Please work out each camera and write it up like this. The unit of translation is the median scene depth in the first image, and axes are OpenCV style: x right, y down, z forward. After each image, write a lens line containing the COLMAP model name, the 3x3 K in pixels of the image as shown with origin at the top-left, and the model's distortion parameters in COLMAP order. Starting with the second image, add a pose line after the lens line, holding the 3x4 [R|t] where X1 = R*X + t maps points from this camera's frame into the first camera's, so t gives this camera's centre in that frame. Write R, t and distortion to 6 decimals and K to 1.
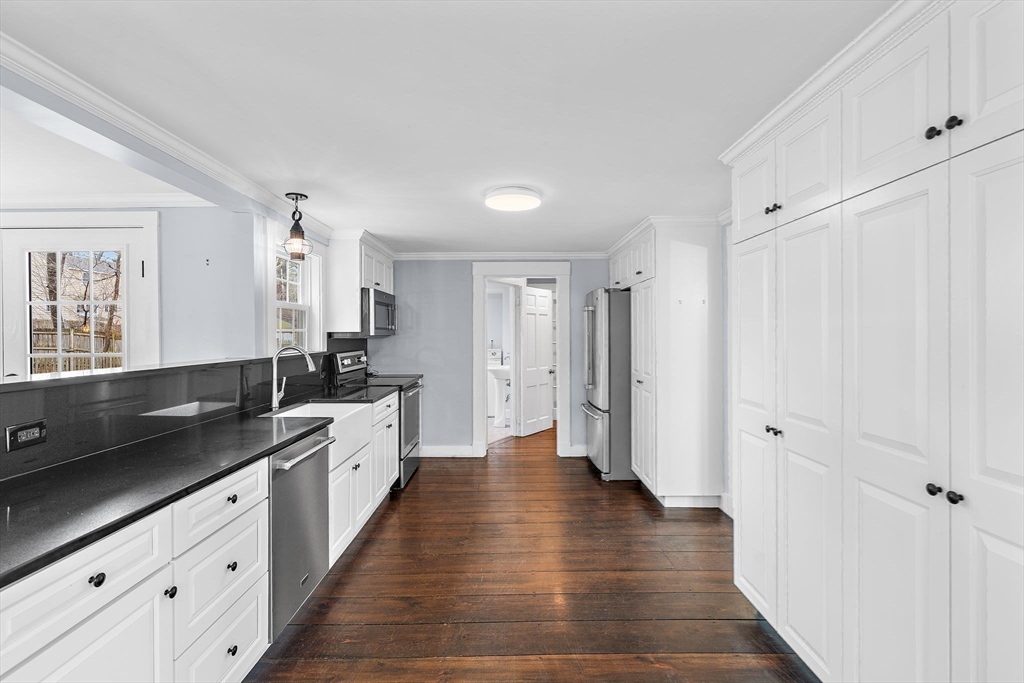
lens RADIAL K [[469.1, 0, 509.1], [0, 469.1, 337.2], [0, 0, 1]] dist [-0.007749, 0.003723]
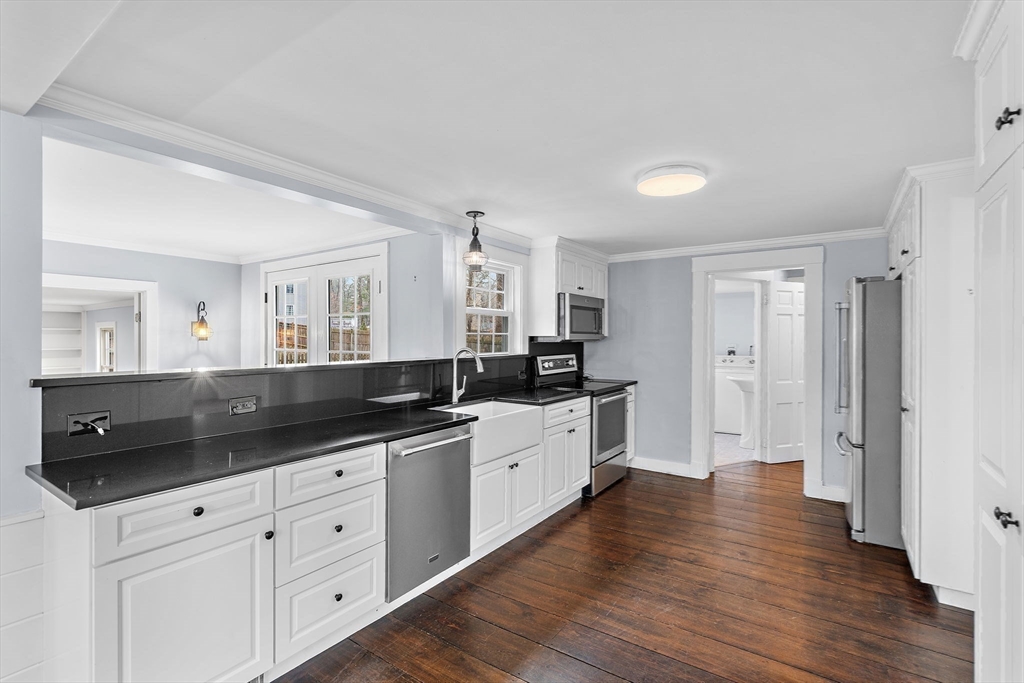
lens RADIAL K [[469.1, 0, 507.6], [0, 469.1, 340.0], [0, 0, 1]] dist [-0.007749, 0.003723]
pose [[0.820944, 0.008854, -0.570941, 0.213798], [-0.009702, 0.999952, 0.001557, -0.003637], [0.570927, 0.004262, 0.820990, 0.112710]]
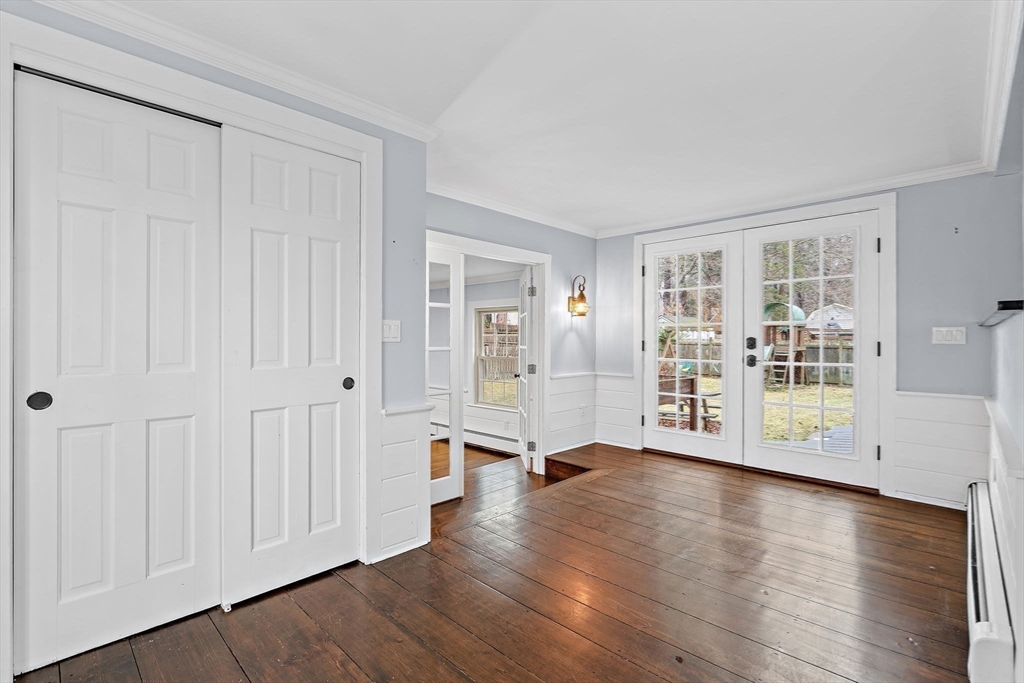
lens RADIAL K [[469.1, 0, 517.3], [0, 469.1, 338.3], [0, 0, 1]] dist [-0.007749, 0.003723]
pose [[0.720112, 0.005150, -0.693839, -0.527062], [-0.009769, 0.999949, -0.002716, 0.079054], [0.693789, 0.008734, 0.720125, -0.363205]]
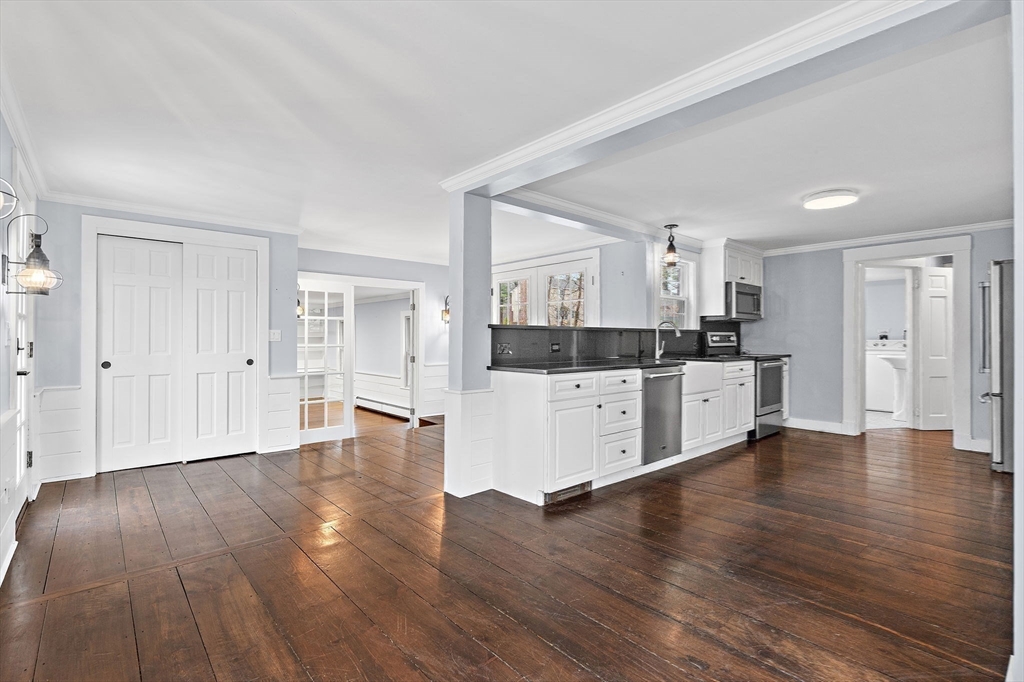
lens RADIAL K [[469.1, 0, 513.3], [0, 469.1, 334.2], [0, 0, 1]] dist [-0.007749, 0.003723]
pose [[0.670072, 0.000067, -0.742296, 0.311256], [-0.008975, 0.999928, -0.008012, 0.068666], [0.742242, 0.012030, 0.670024, -0.384578]]
